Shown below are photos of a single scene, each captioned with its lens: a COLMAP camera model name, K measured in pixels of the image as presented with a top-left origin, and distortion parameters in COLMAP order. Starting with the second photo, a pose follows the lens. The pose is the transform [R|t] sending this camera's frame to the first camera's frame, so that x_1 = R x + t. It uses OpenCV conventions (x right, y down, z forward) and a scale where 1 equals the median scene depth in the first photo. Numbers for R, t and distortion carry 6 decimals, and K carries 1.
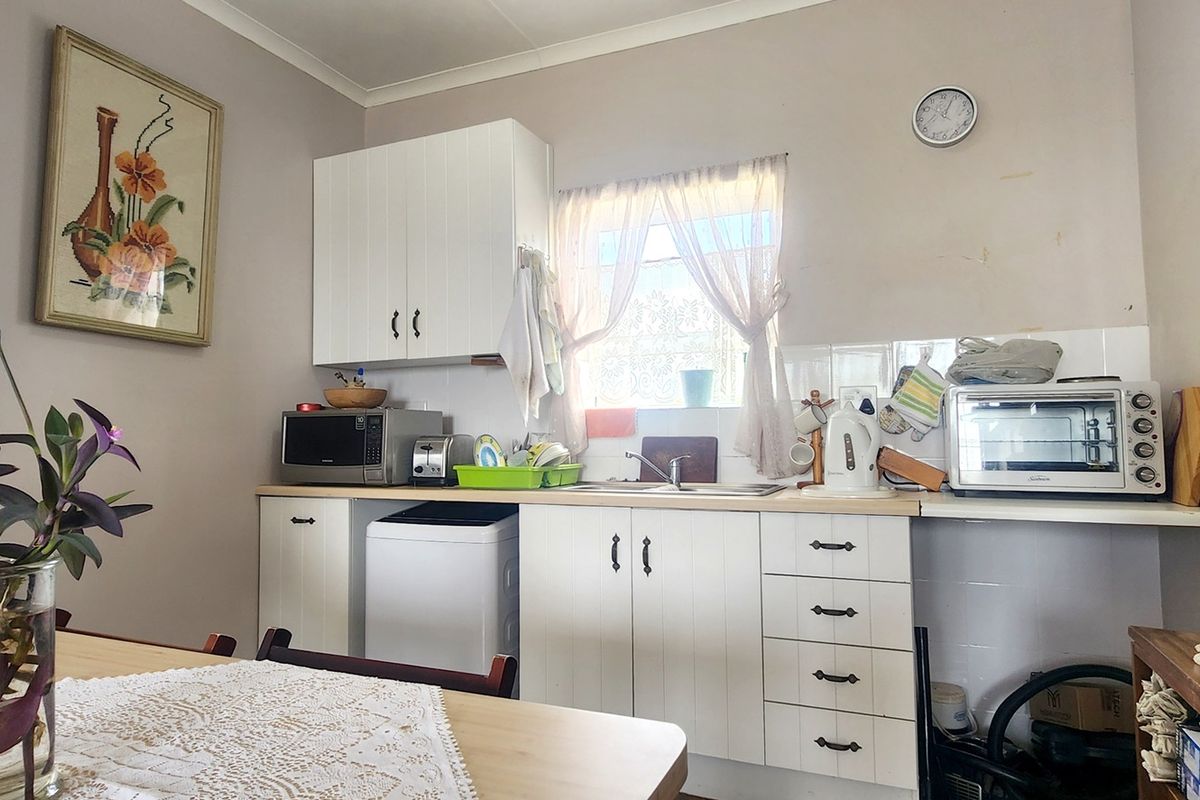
lens RADIAL K [[728.1, 0, 600.0], [0, 728.1, 400.0], [0, 0, 1]] dist [-0.000371, 0.001257]
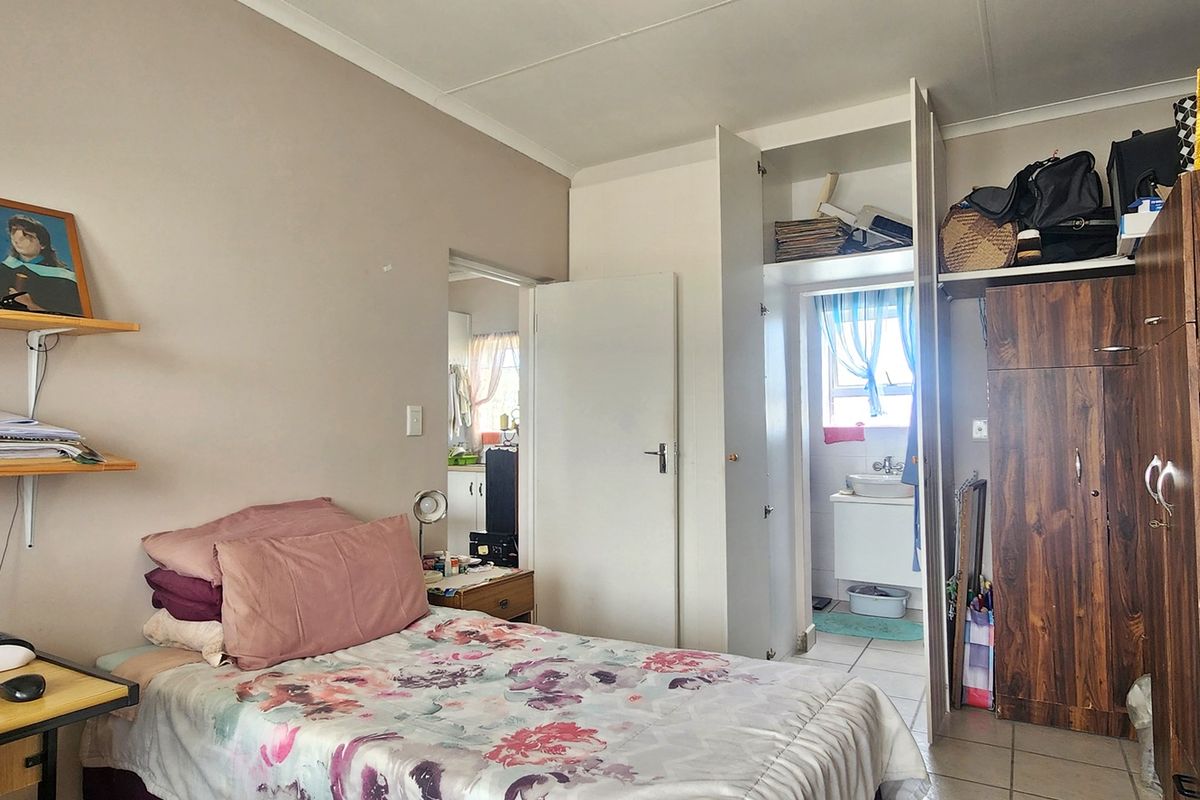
lens RADIAL K [[728.1, 0, 600.0], [0, 728.1, 400.0], [0, 0, 1]] dist [-0.000371, 0.001257]
pose [[0.990670, -0.000731, -0.136279, 0.733833], [0.001961, 0.999959, 0.008895, -0.119594], [0.136267, -0.009079, 0.990631, -1.362130]]
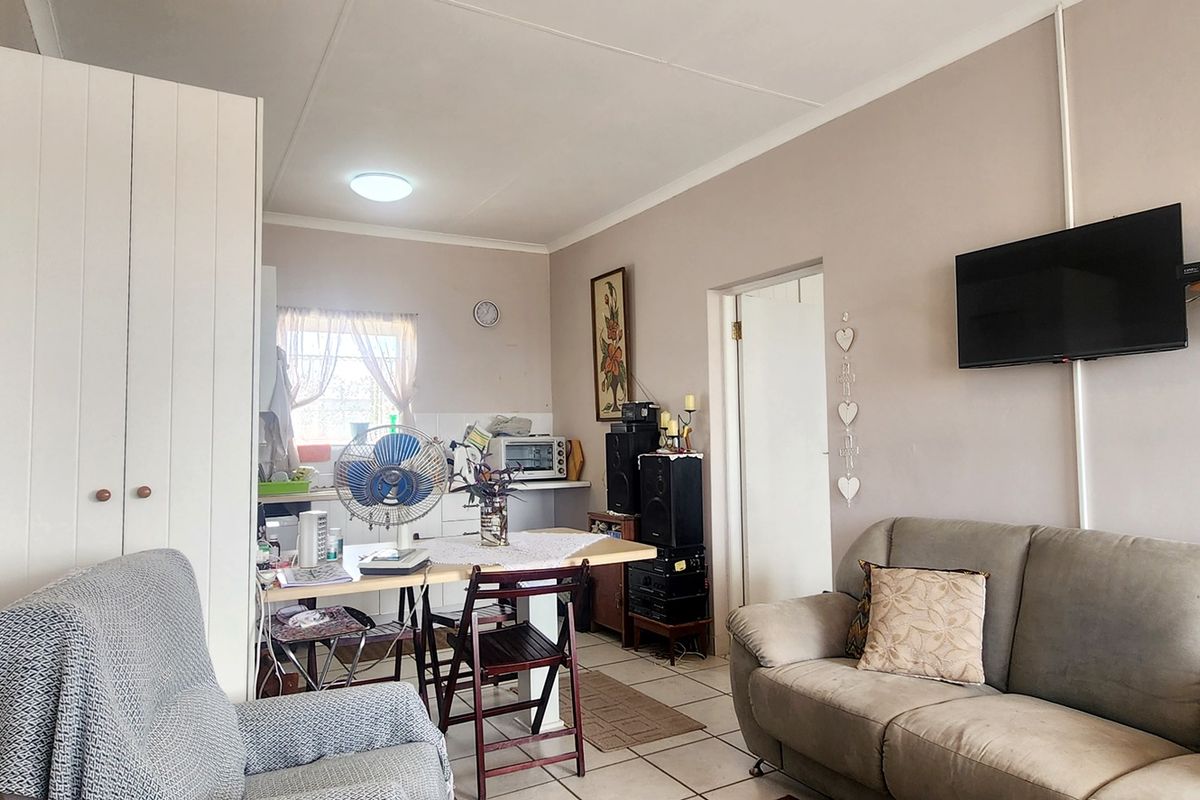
lens RADIAL K [[763.1, 0, 597.8], [0, 763.1, 396.9], [0, 0, 1]] dist [0.002706, 0.002200]
pose [[0.594559, 0.040220, 0.803045, -1.095485], [-0.028875, 0.999172, -0.028665, -0.071867], [-0.803533, -0.006145, 0.595228, -0.610840]]
